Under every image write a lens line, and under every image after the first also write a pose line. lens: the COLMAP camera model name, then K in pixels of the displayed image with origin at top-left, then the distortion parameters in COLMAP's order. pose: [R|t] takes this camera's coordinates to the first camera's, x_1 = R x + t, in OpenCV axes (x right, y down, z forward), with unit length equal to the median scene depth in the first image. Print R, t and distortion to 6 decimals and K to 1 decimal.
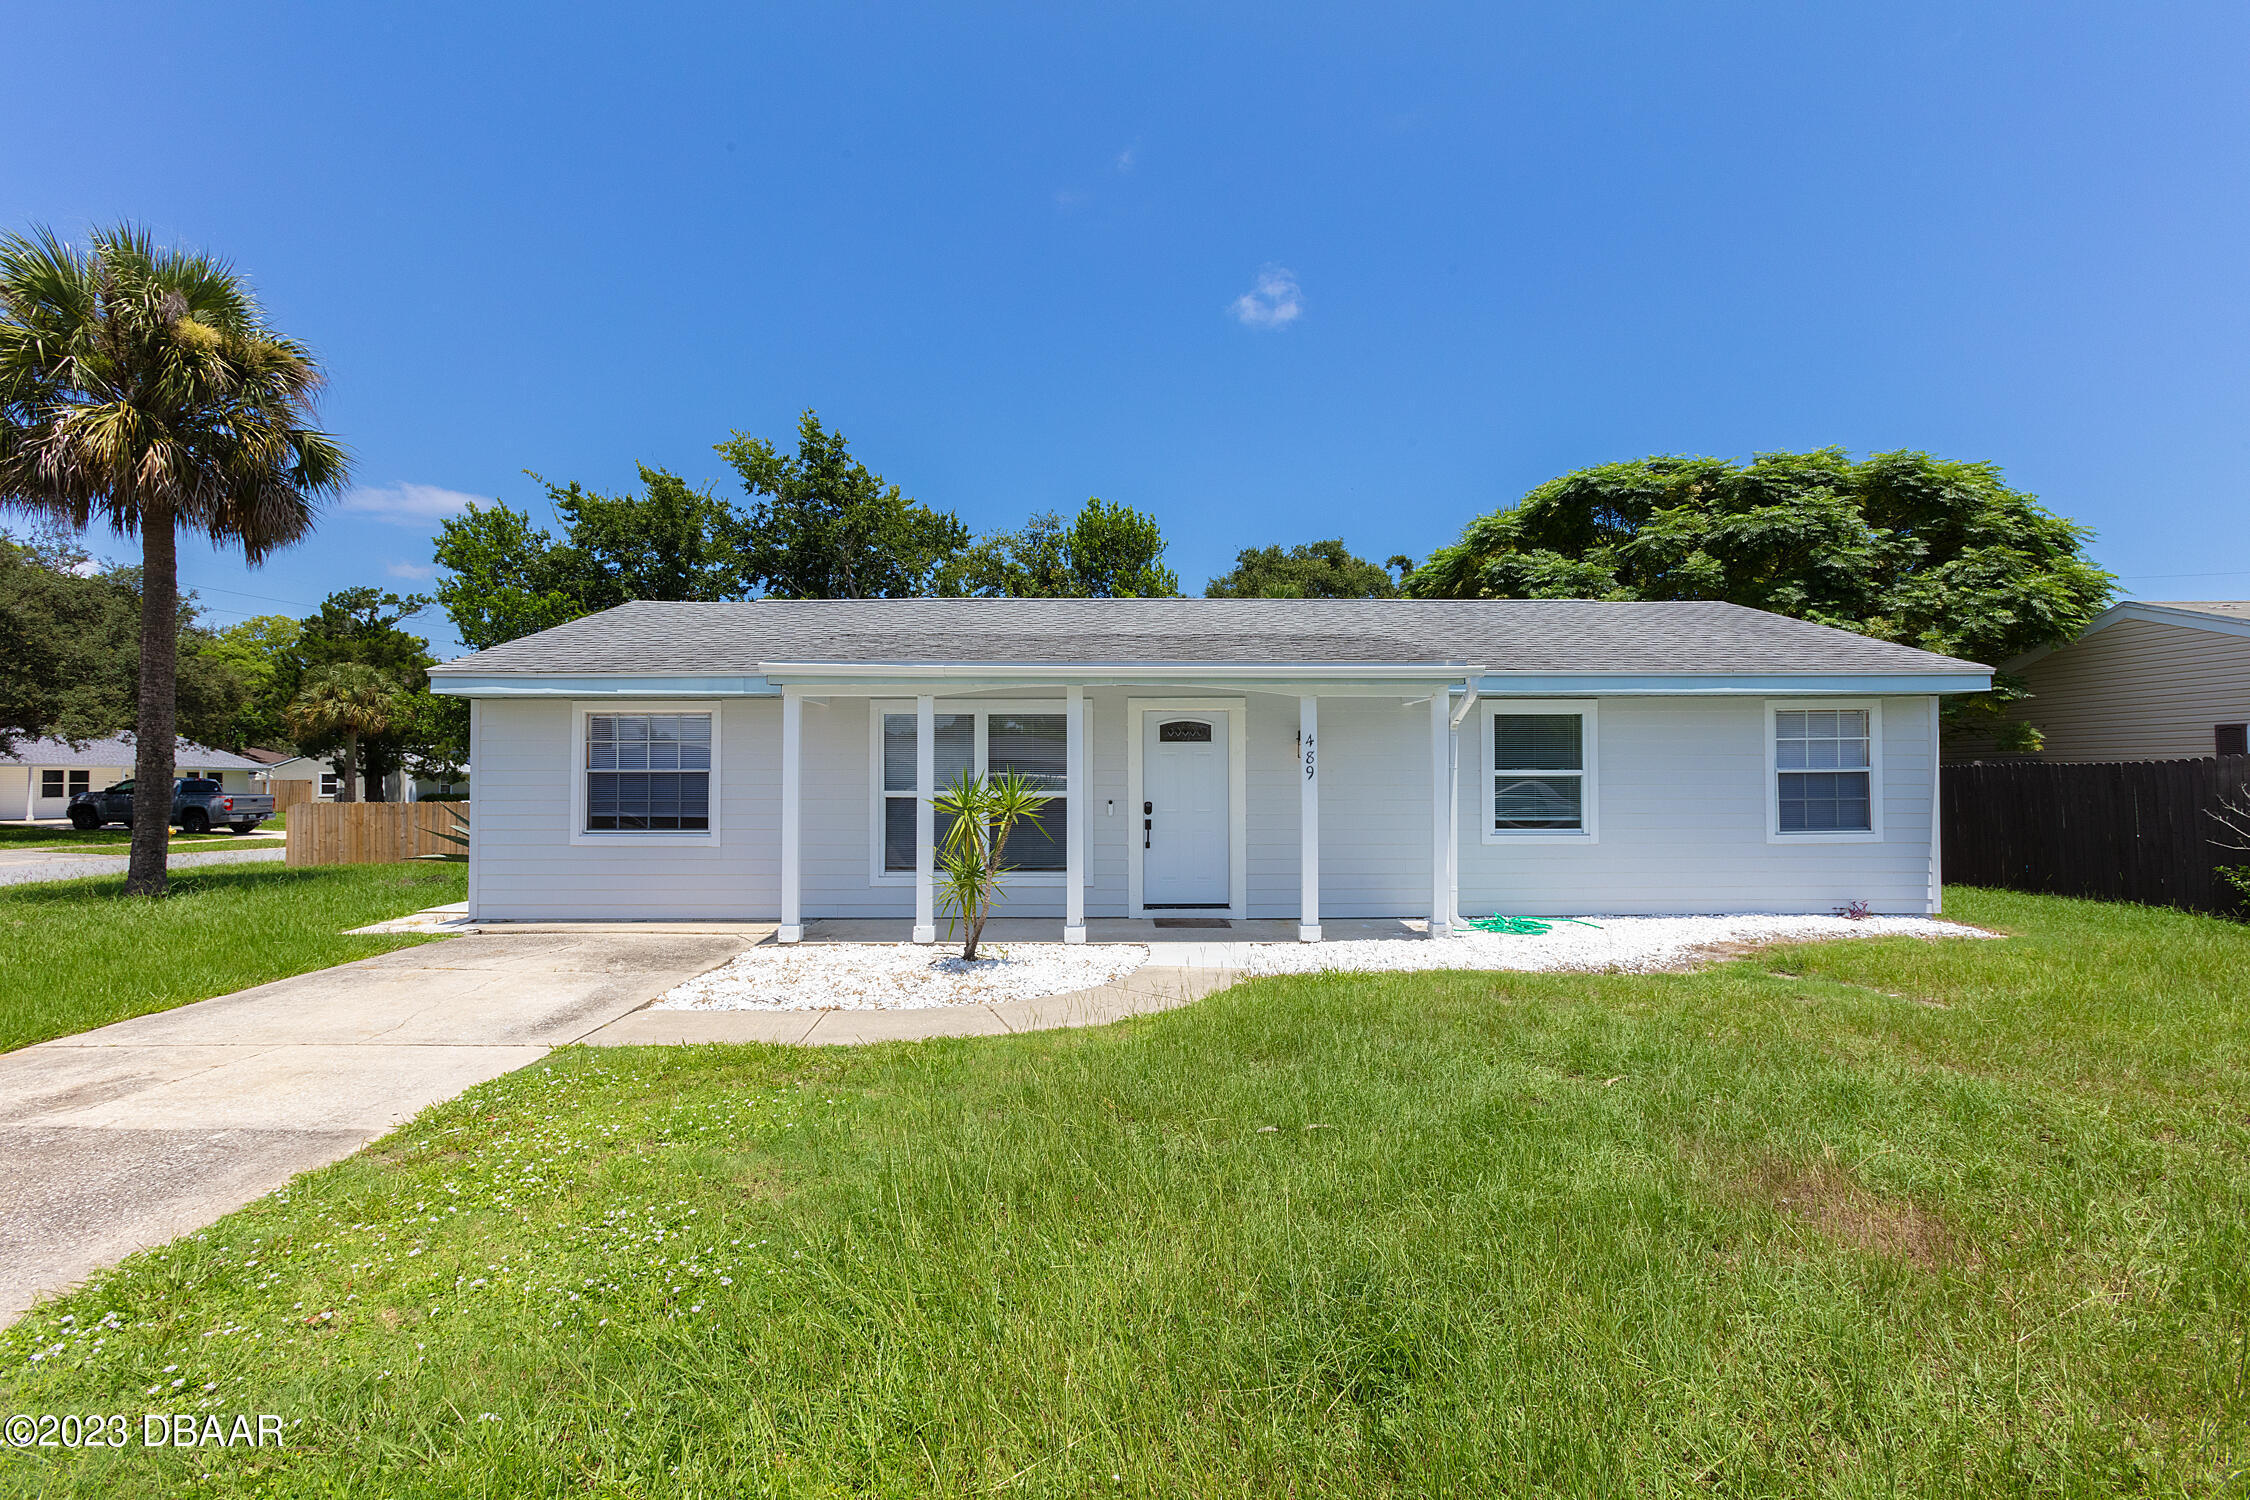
lens RADIAL K [[1007.8, 0, 1107.8], [0, 1007.8, 755.7], [0, 0, 1]] dist [-0.015553, 0.016217]
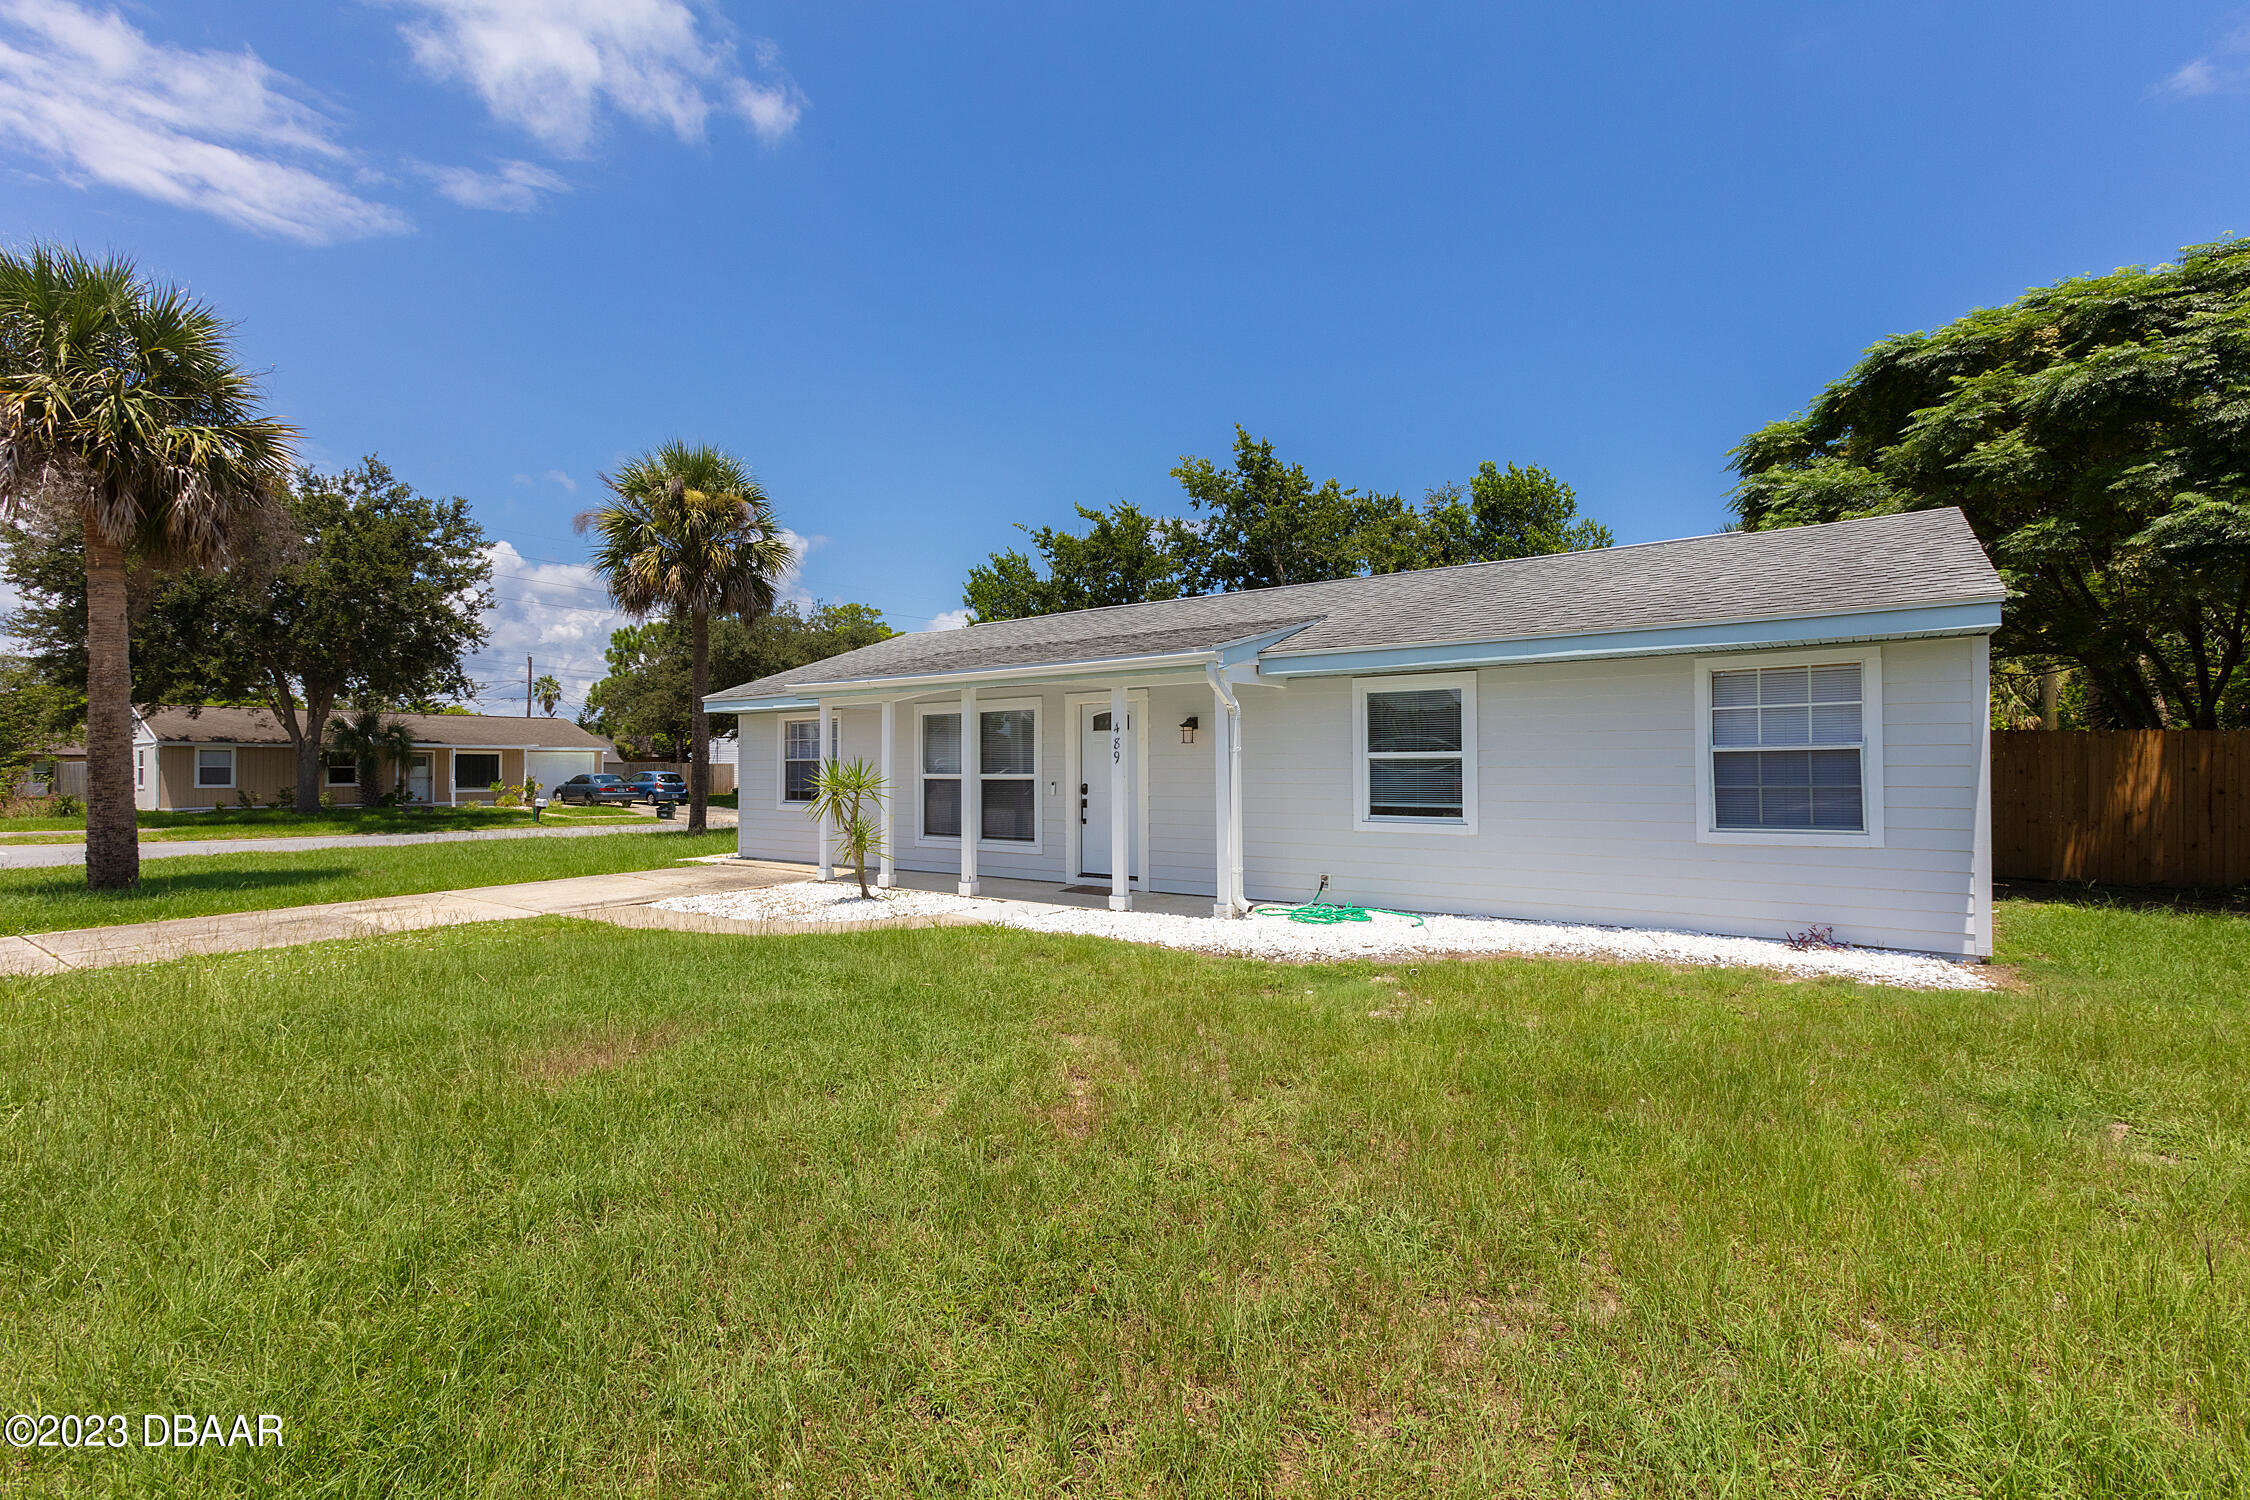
lens RADIAL K [[1007.8, 0, 1107.8], [0, 1007.8, 755.7], [0, 0, 1]] dist [-0.015553, 0.016217]
pose [[0.797442, -0.010272, -0.603308, 0.732443], [0.021698, 0.999697, 0.011659, 0.000857], [0.603005, -0.022388, 0.797423, 0.095976]]
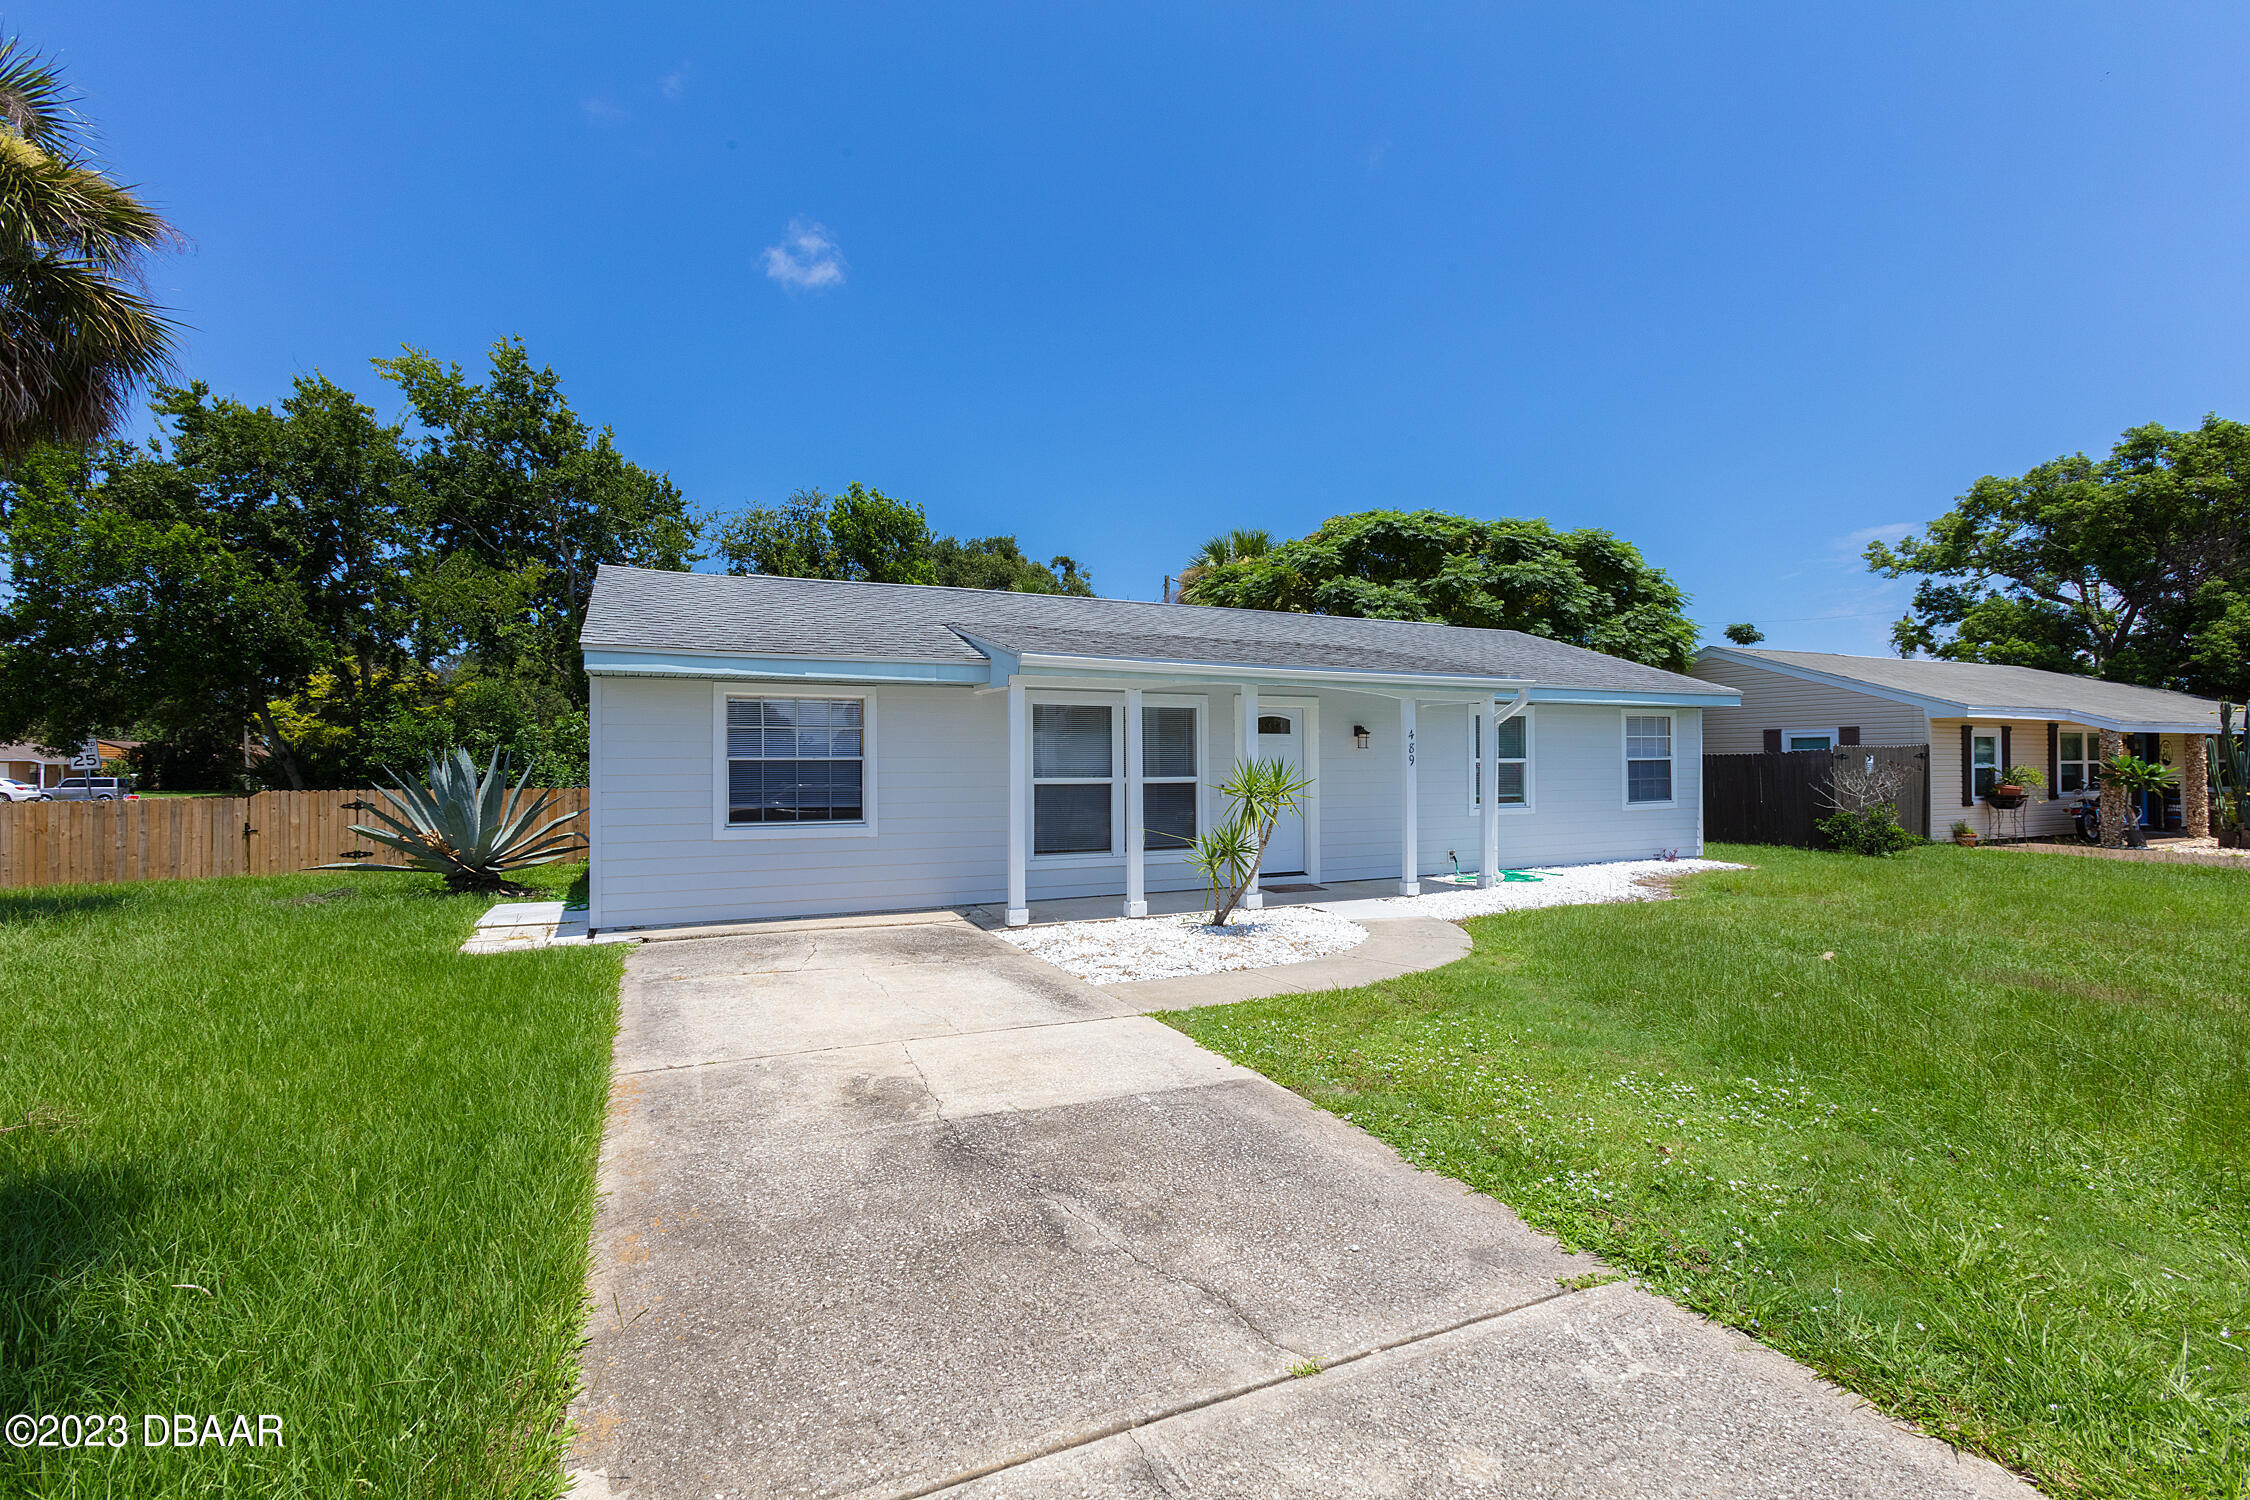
lens RADIAL K [[1007.8, 0, 1107.8], [0, 1007.8, 755.7], [0, 0, 1]] dist [-0.015553, 0.016217]
pose [[0.909480, 0.001849, 0.415743, -0.564396], [-0.007412, 0.999903, 0.011769, -0.001289], [-0.415681, -0.013785, 0.909406, 0.016486]]
